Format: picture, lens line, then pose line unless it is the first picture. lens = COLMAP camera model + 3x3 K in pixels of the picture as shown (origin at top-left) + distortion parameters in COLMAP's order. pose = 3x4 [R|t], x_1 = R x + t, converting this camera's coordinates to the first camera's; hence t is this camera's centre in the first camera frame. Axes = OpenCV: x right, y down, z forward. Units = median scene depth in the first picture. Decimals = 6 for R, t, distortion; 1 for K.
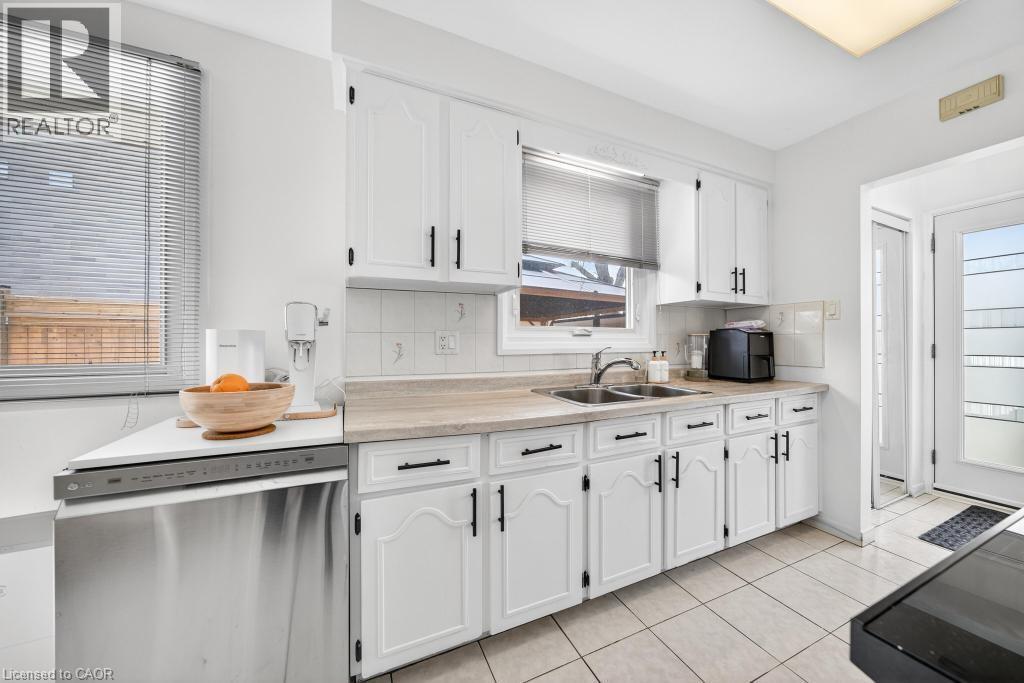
lens RADIAL K [[348.5, 0, 507.6], [0, 348.5, 341.8], [0, 0, 1]] dist [-0.009795, 0.000709]
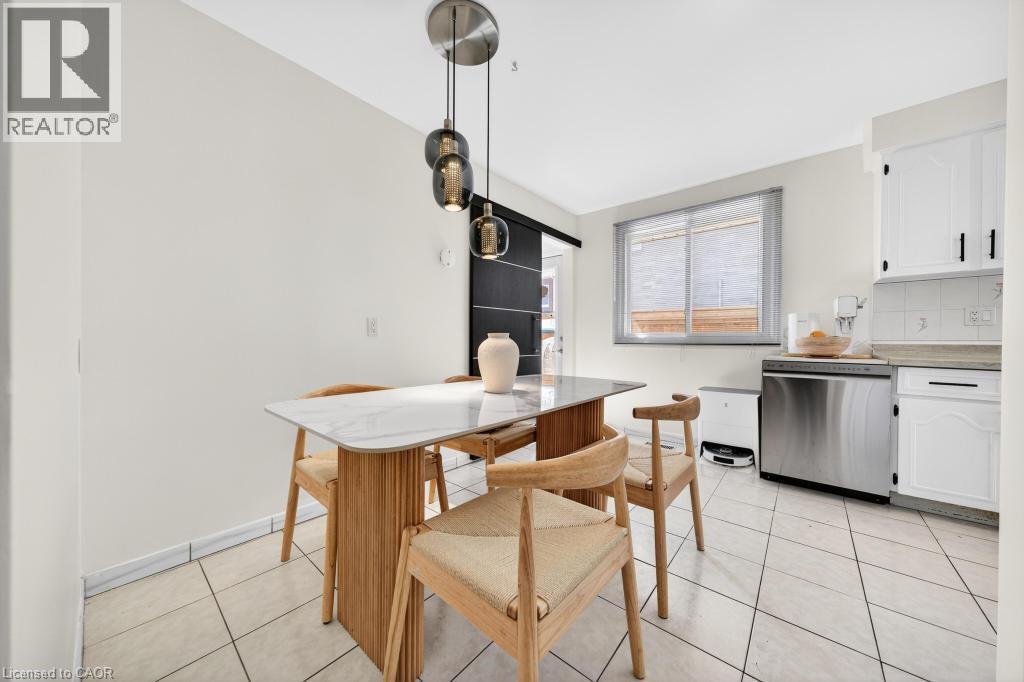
lens RADIAL K [[348.5, 0, 500.7], [0, 348.5, 344.3], [0, 0, 1]] dist [-0.009795, 0.000709]
pose [[0.415997, 0.009034, -0.909321, 0.294340], [-0.006433, 0.999955, 0.006992, 0.135085], [0.909343, 0.002942, 0.416036, -1.376191]]
